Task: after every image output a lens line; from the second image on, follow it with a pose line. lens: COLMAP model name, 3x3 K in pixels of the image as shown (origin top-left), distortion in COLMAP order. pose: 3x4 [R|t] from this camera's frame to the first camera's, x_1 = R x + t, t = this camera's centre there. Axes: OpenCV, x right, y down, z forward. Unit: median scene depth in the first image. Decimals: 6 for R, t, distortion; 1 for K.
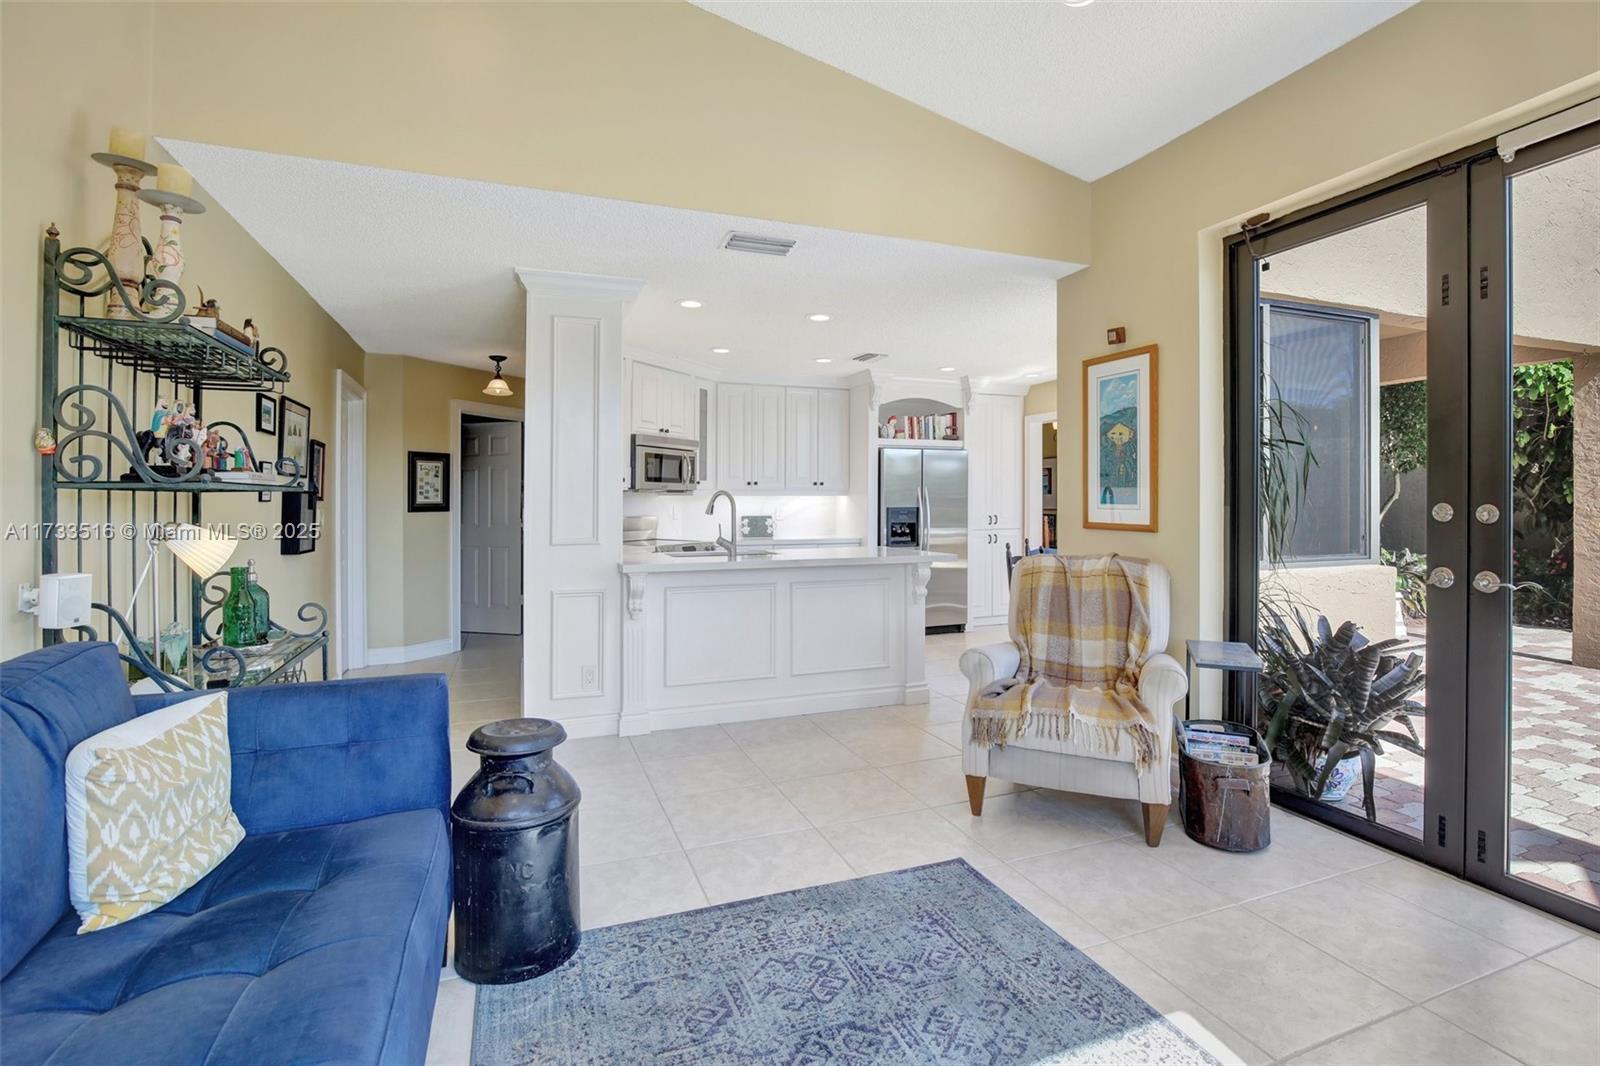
lens RADIAL K [[759.4, 0, 815.5], [0, 759.4, 497.7], [0, 0, 1]] dist [-0.017937, 0.000842]
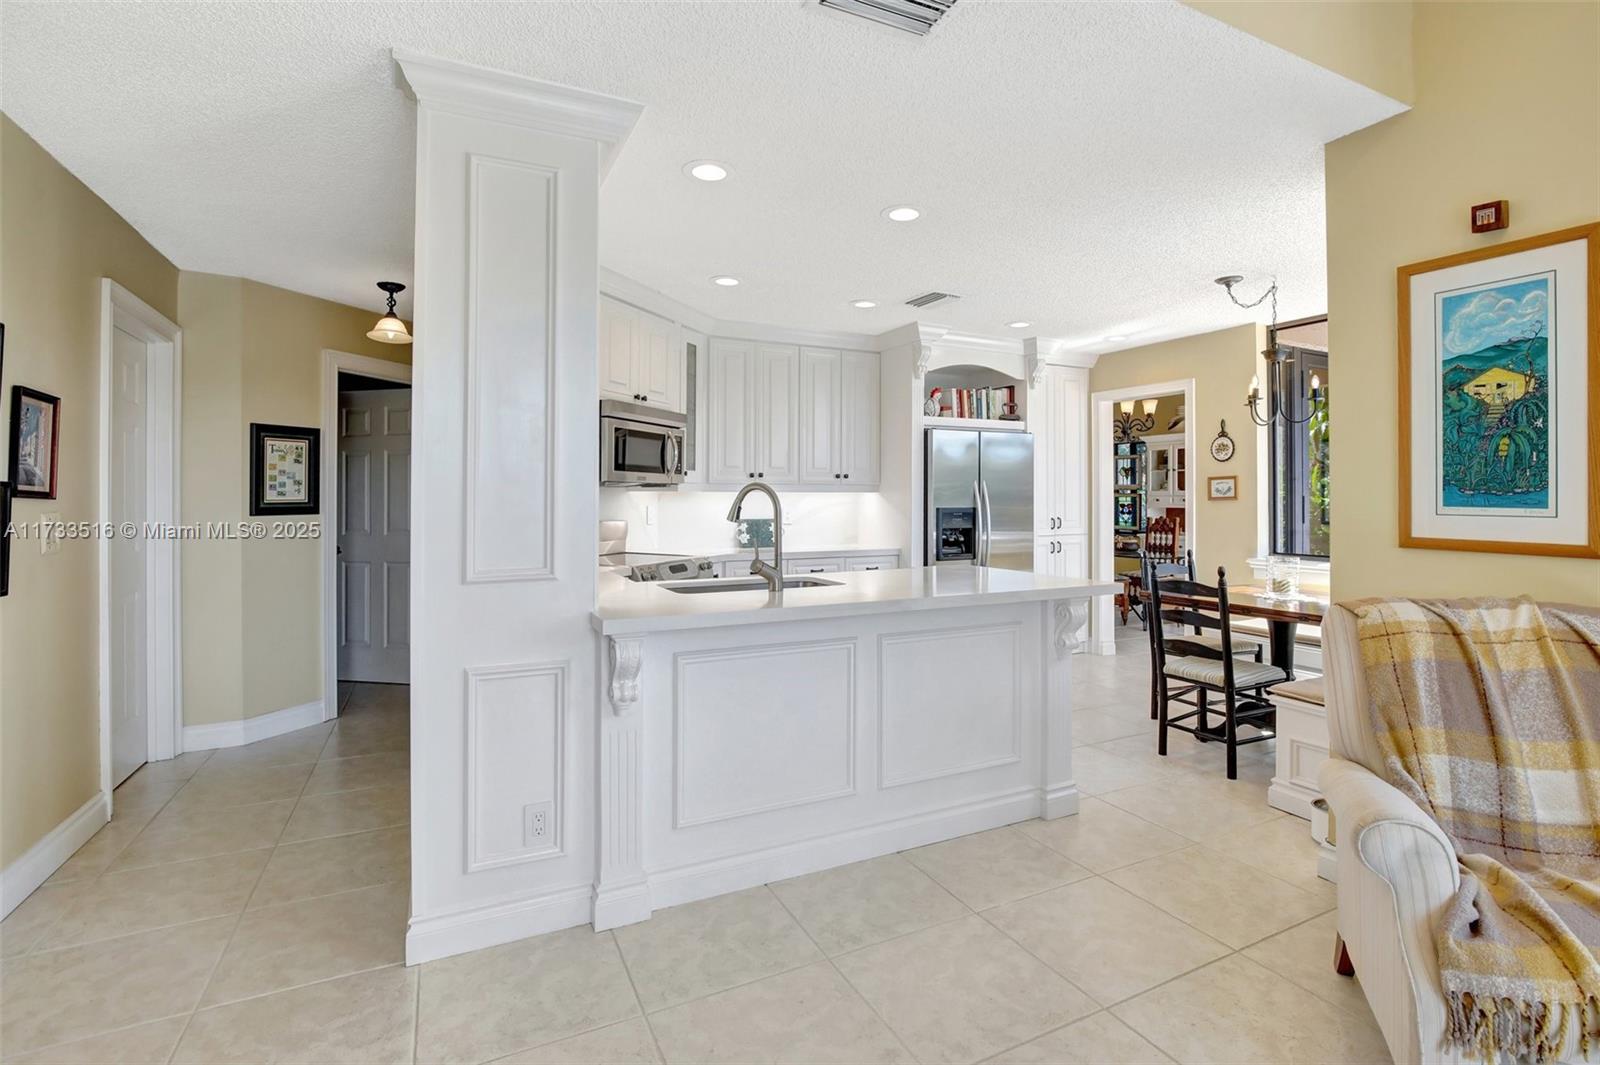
lens RADIAL K [[766.1, 0, 833.8], [0, 766.1, 500.9], [0, 0, 1]] dist [-0.037067, 0.000055]
pose [[0.994983, 0.001563, 0.100036, -0.091999], [-0.002386, 0.999964, 0.008107, -0.000153], [-0.100020, -0.008305, 0.994951, 0.284531]]
